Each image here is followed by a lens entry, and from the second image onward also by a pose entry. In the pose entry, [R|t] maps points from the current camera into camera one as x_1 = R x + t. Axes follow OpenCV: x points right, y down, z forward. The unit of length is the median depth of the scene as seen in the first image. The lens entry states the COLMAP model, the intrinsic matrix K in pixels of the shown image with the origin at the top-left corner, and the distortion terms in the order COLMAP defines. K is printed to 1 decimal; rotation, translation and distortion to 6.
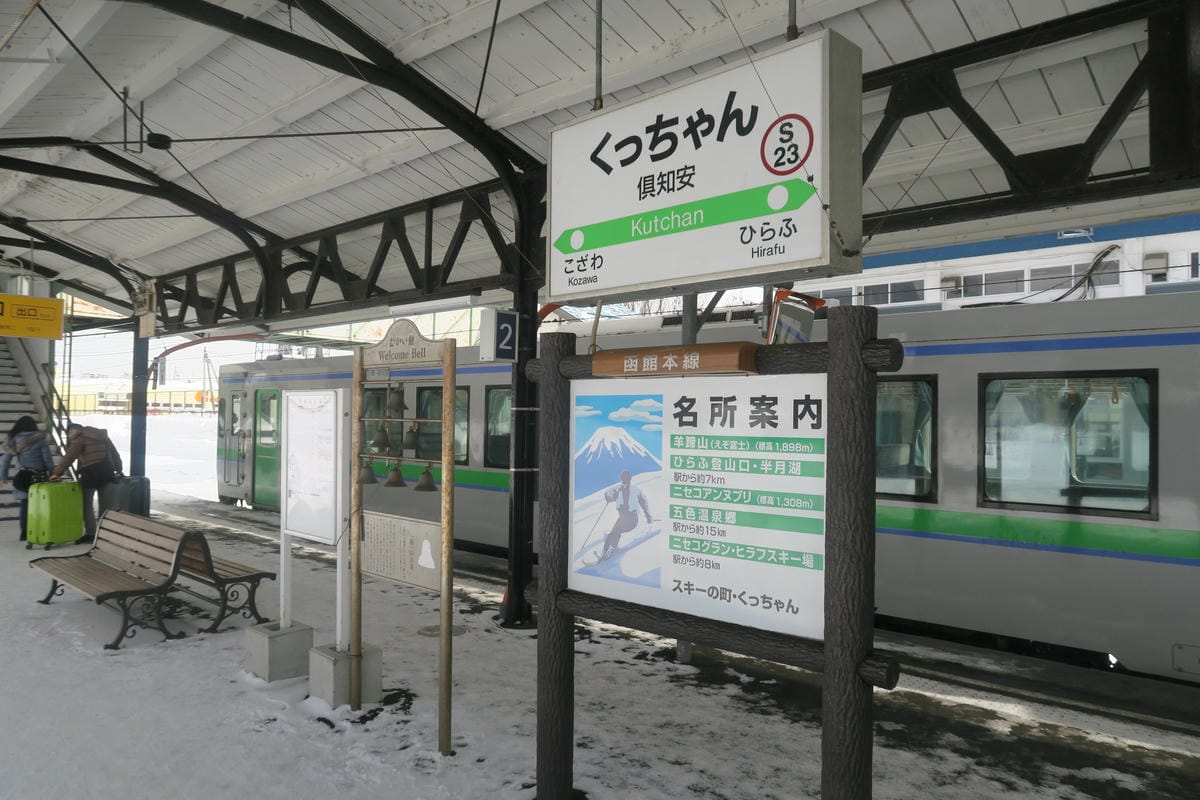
lens RADIAL K [[817.2, 0, 600.0], [0, 817.2, 400.0], [0, 0, 1]] dist [-0.001496, -0.001583]
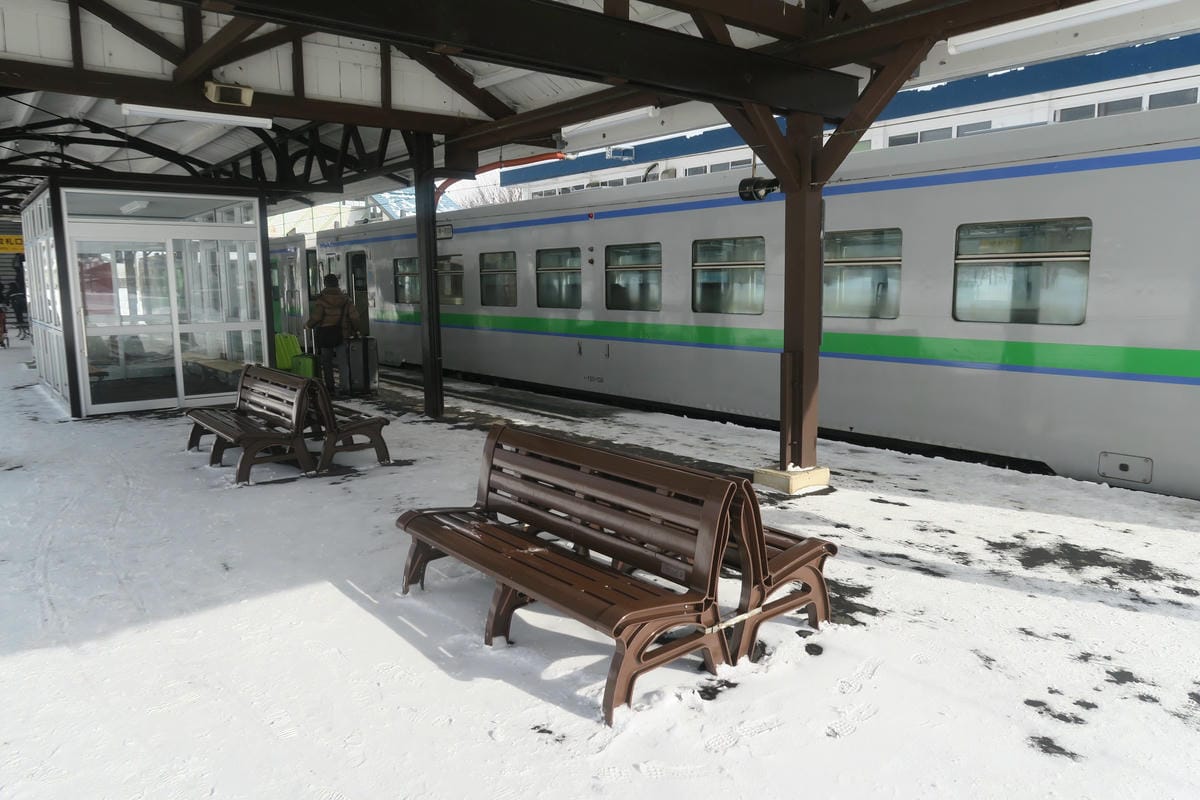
lens RADIAL K [[817.2, 0, 600.0], [0, 817.2, 400.0], [0, 0, 1]] dist [-0.001496, -0.001583]
pose [[0.991255, 0.008132, -0.131708, 0.607648], [0.015881, 0.983493, 0.180248, -0.015629], [0.131000, -0.180763, 0.974763, -0.590702]]
